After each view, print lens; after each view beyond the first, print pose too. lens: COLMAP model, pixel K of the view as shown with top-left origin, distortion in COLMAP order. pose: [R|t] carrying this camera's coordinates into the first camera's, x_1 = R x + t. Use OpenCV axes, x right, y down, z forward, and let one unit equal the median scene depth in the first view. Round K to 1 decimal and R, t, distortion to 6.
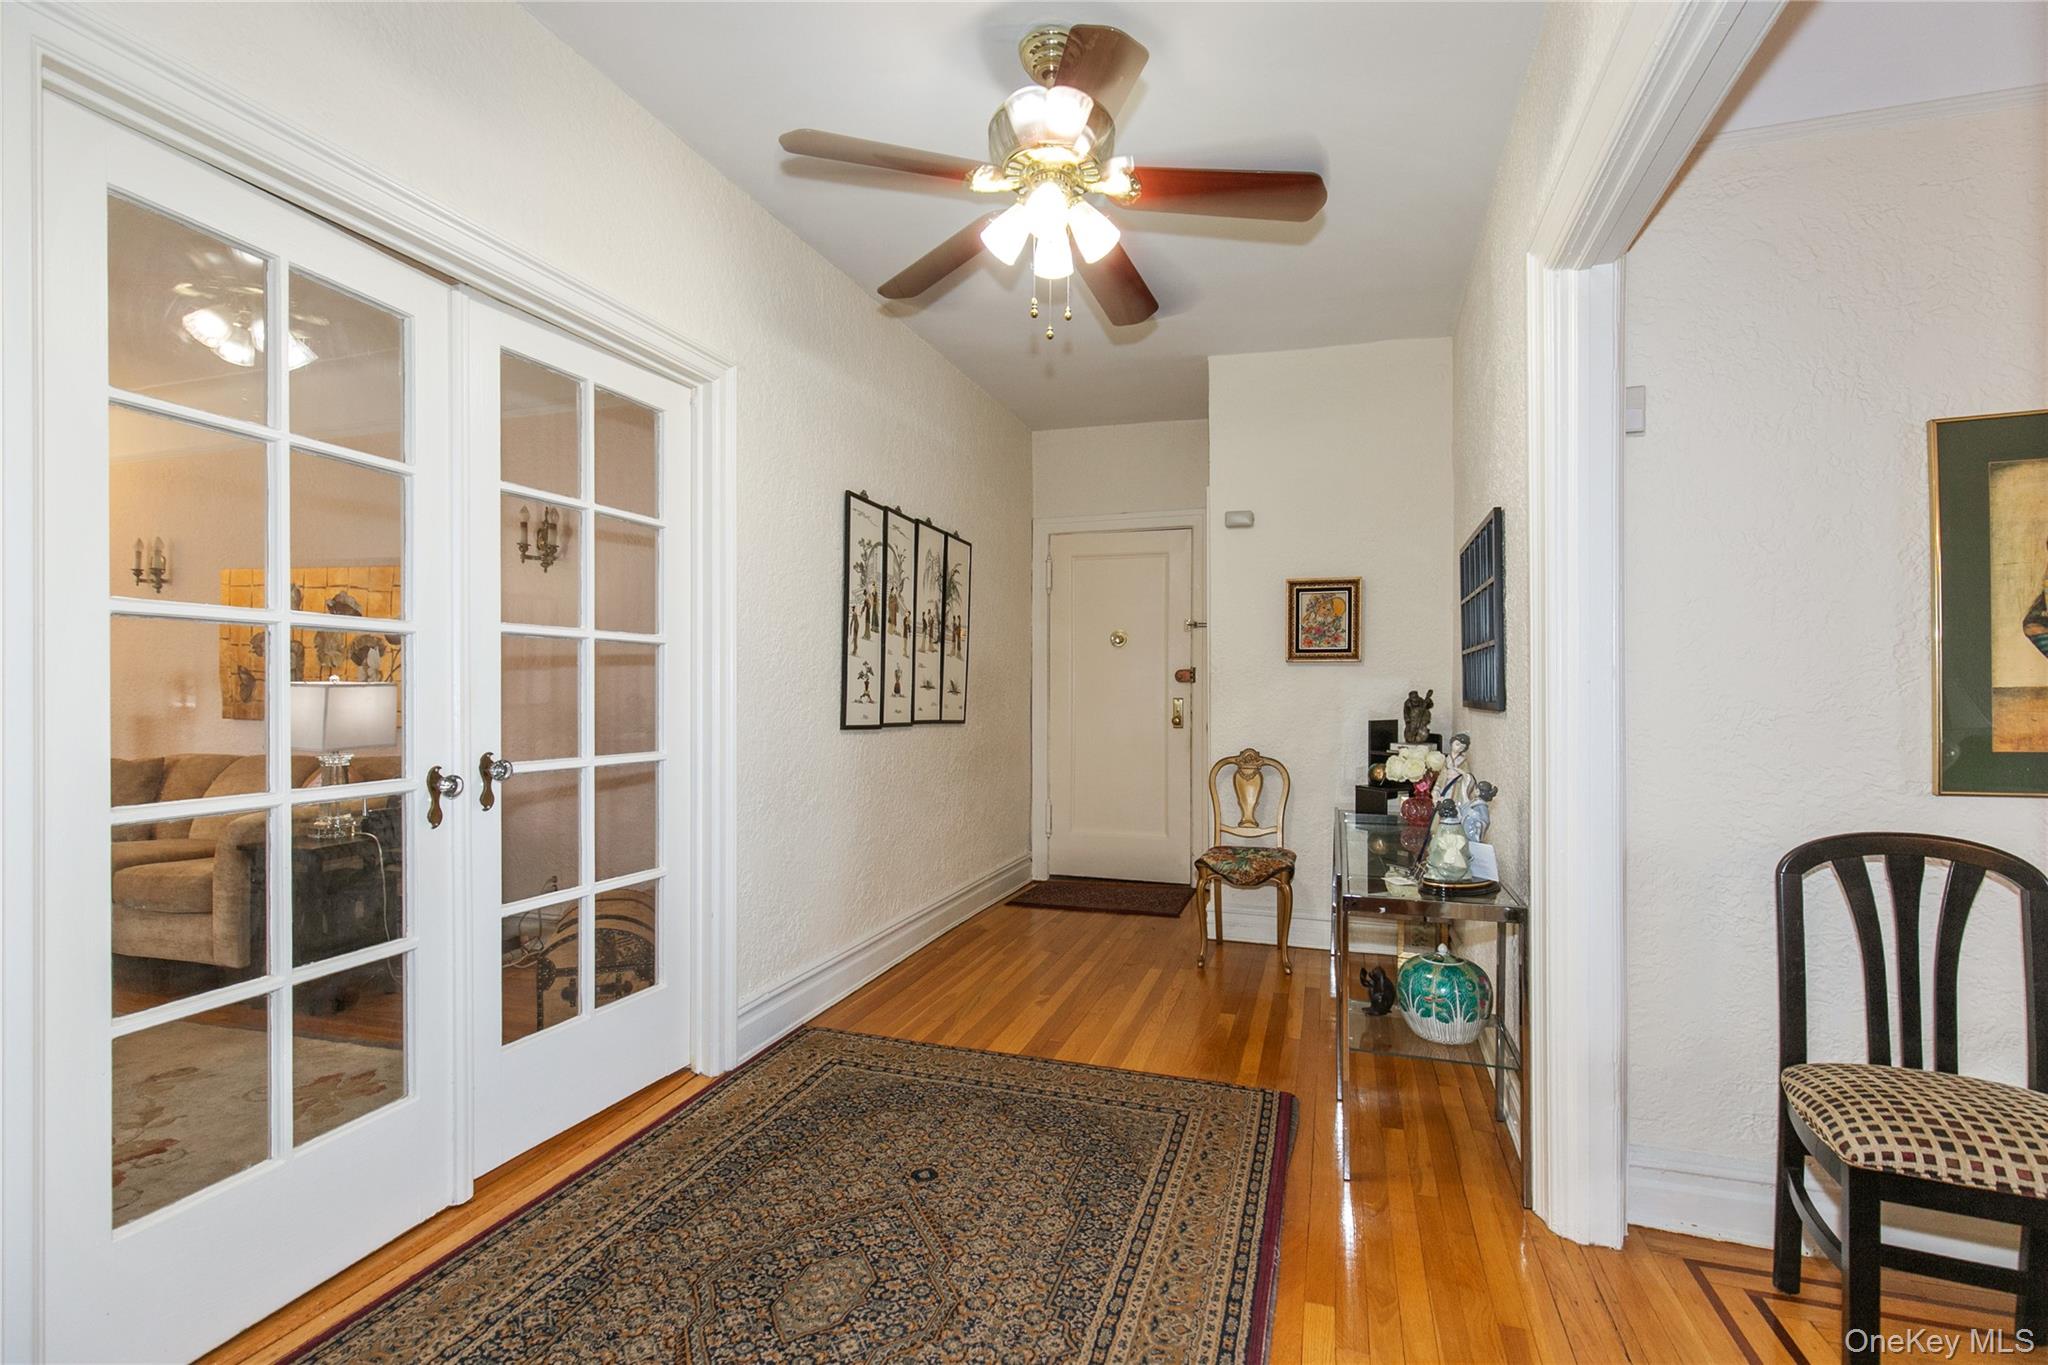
lens RADIAL K [[942.7, 0, 1026.4], [0, 942.7, 689.3], [0, 0, 1]] dist [0.007584, -0.000212]
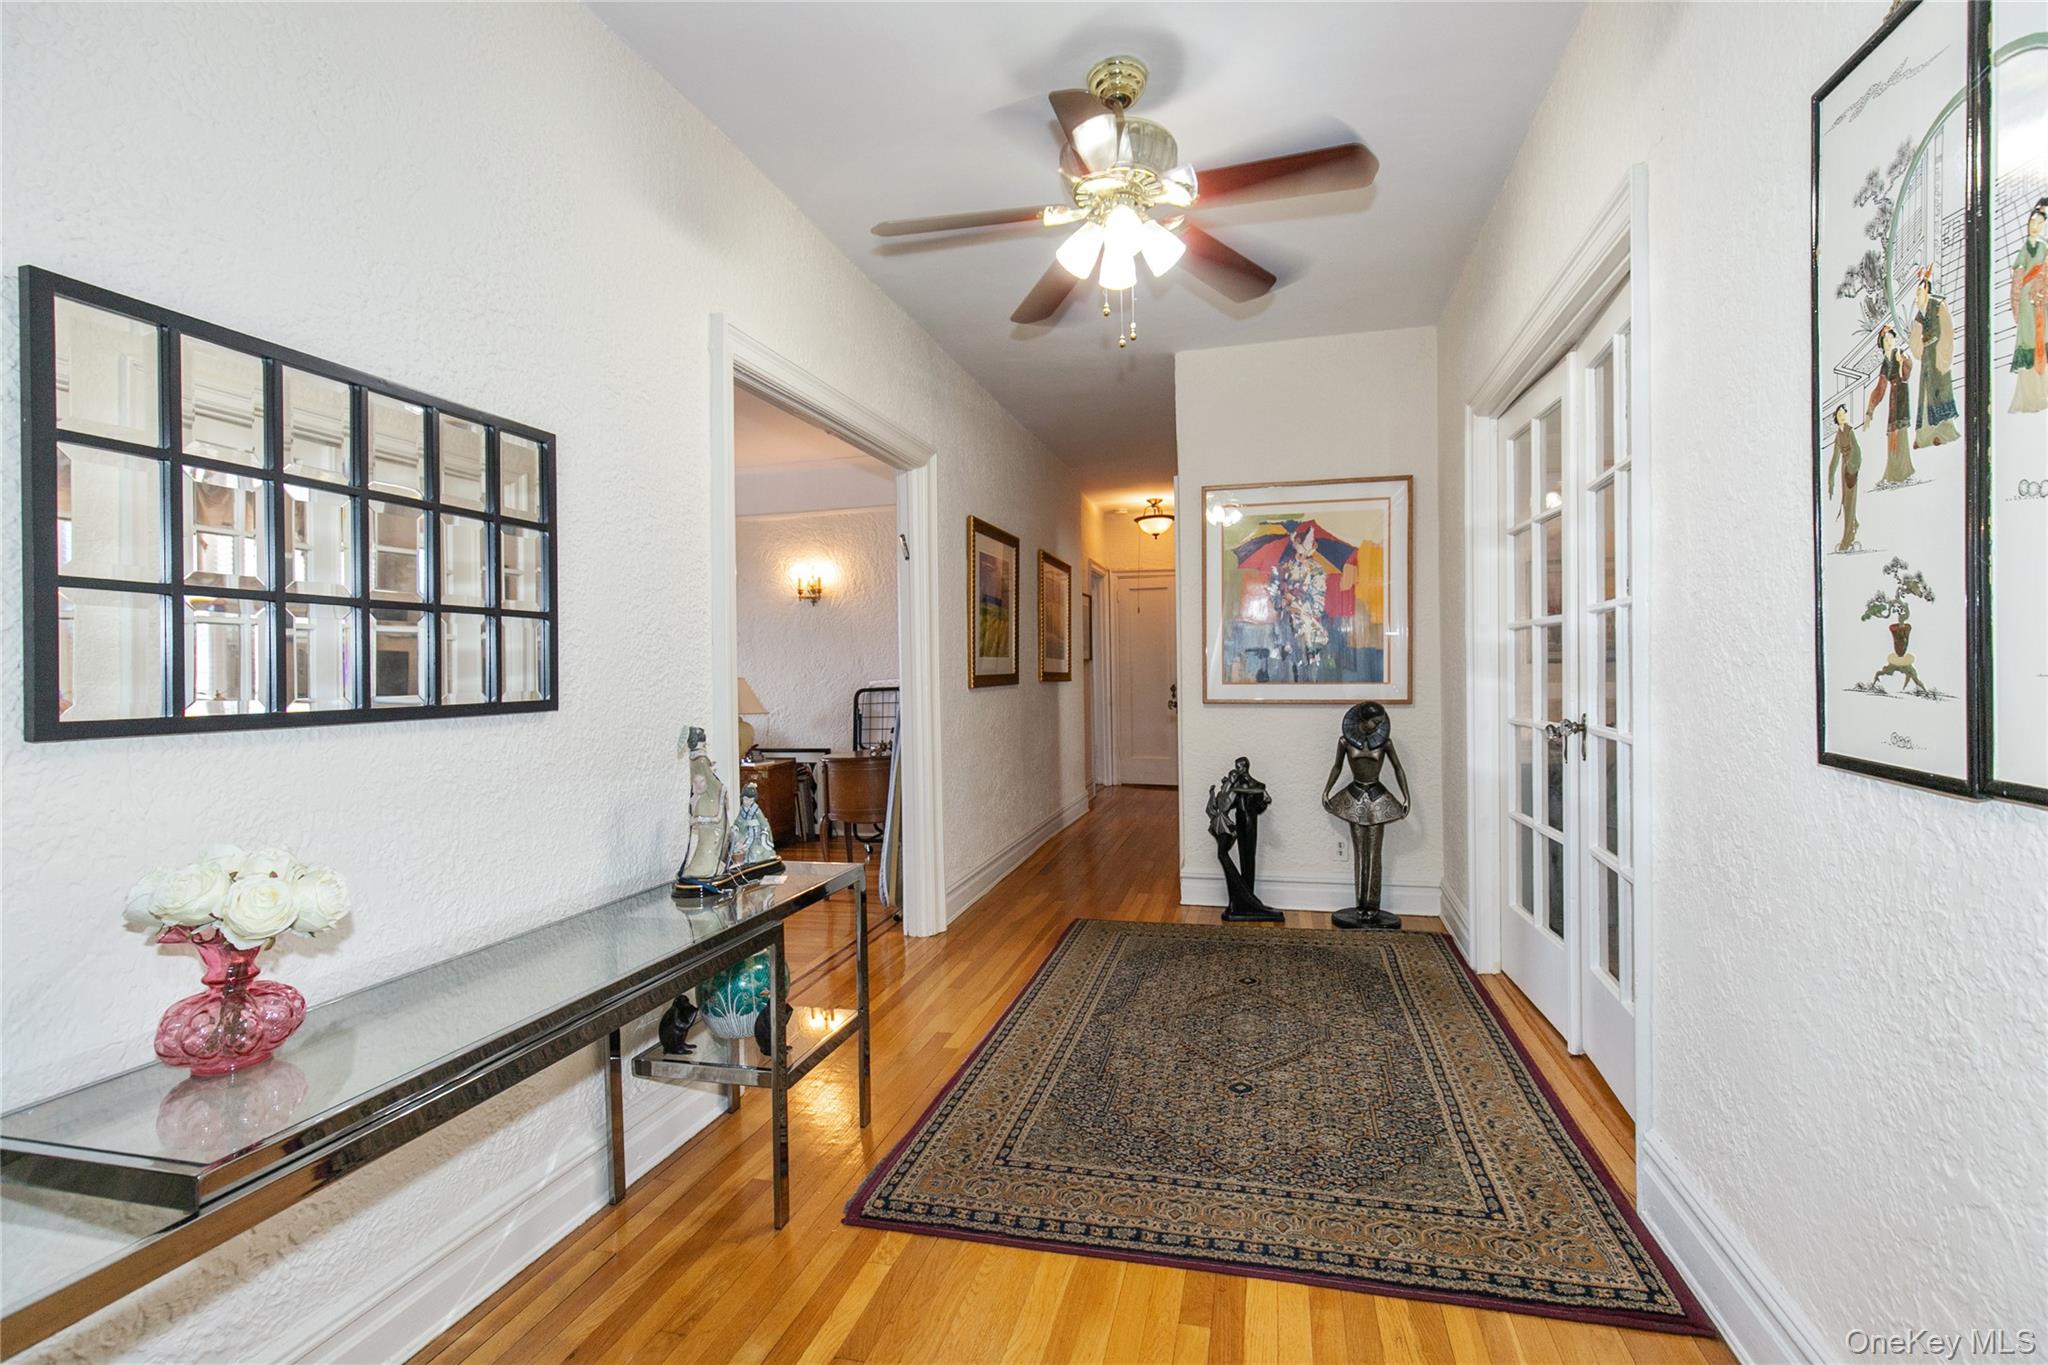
lens RADIAL K [[942.7, 0, 1028.4], [0, 942.7, 680.1], [0, 0, 1]] dist [0.007584, -0.000212]
pose [[-0.997987, 0.016893, -0.061129, 0.131837], [0.017110, 0.999849, -0.003027, 0.005671], [0.061069, -0.004067, -0.998125, 1.320904]]
